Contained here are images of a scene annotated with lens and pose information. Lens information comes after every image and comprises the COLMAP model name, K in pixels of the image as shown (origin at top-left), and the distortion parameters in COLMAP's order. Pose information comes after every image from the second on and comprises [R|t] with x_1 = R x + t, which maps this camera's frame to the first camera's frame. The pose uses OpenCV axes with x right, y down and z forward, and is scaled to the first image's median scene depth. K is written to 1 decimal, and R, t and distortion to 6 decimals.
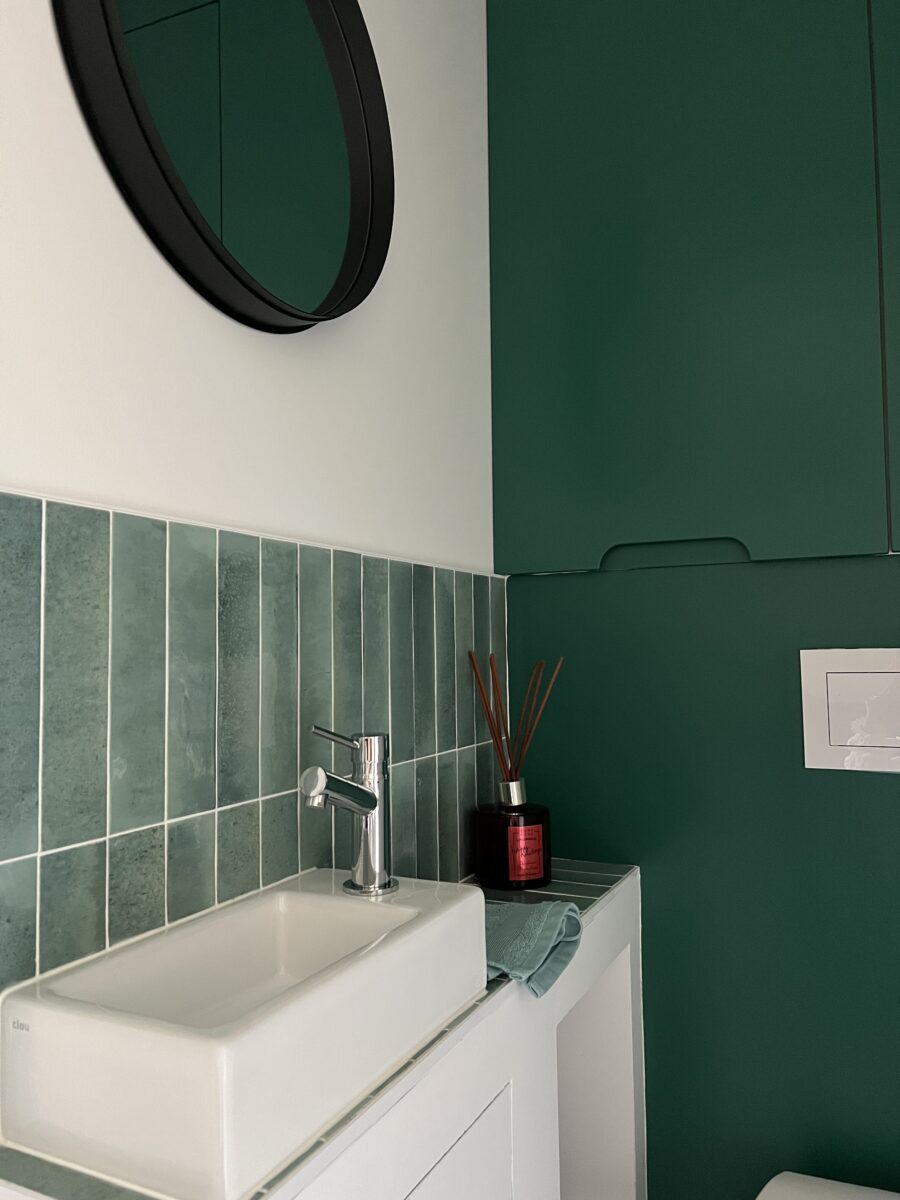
lens RADIAL K [[903.3, 0, 450.0], [0, 903.3, 600.0], [0, 0, 1]] dist [0.060367, -0.057894]
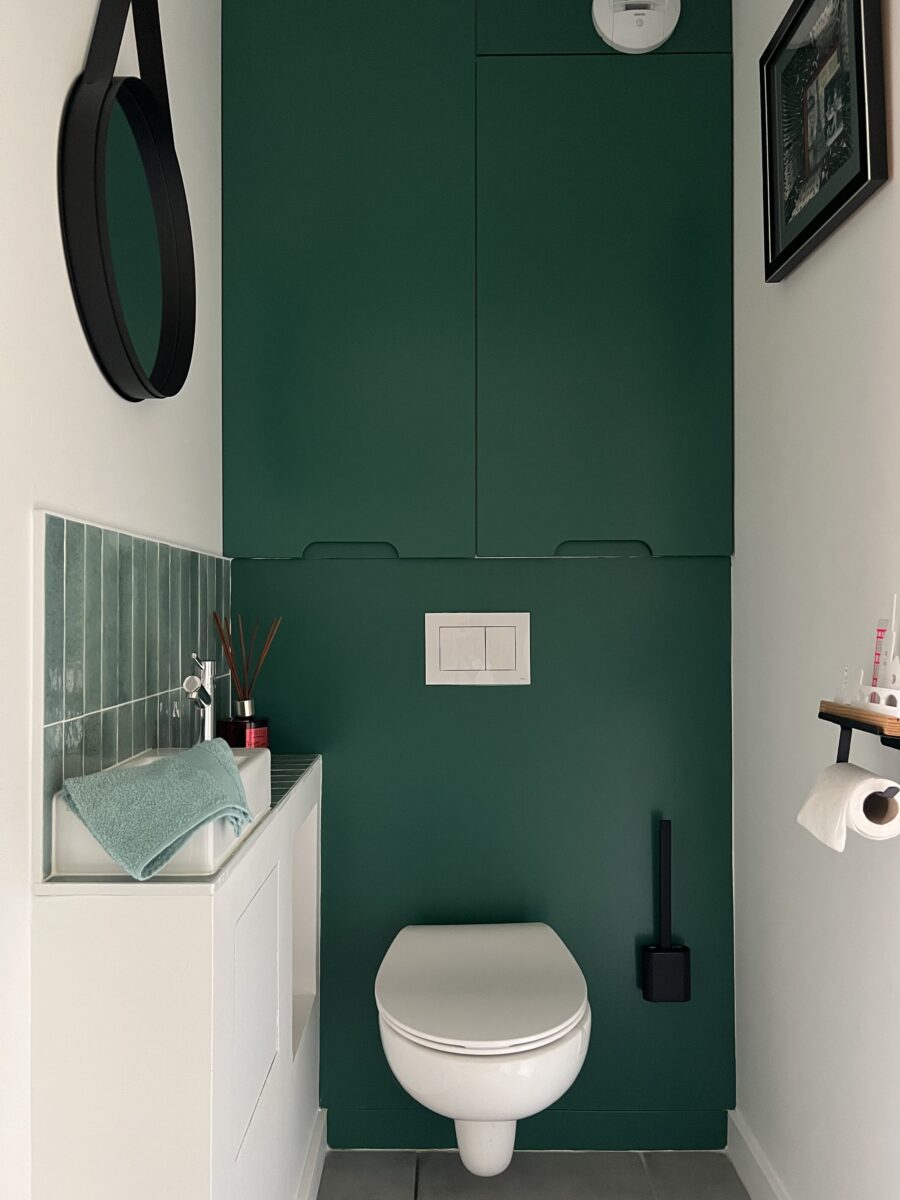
lens RADIAL K [[903.3, 0, 450.0], [0, 903.3, 600.0], [0, 0, 1]] dist [0.060367, -0.057894]
pose [[0.894599, 0.018172, 0.446501, -0.344470], [-0.034292, 0.999018, 0.028049, -0.018176], [-0.445552, -0.040405, 0.894344, -0.538001]]
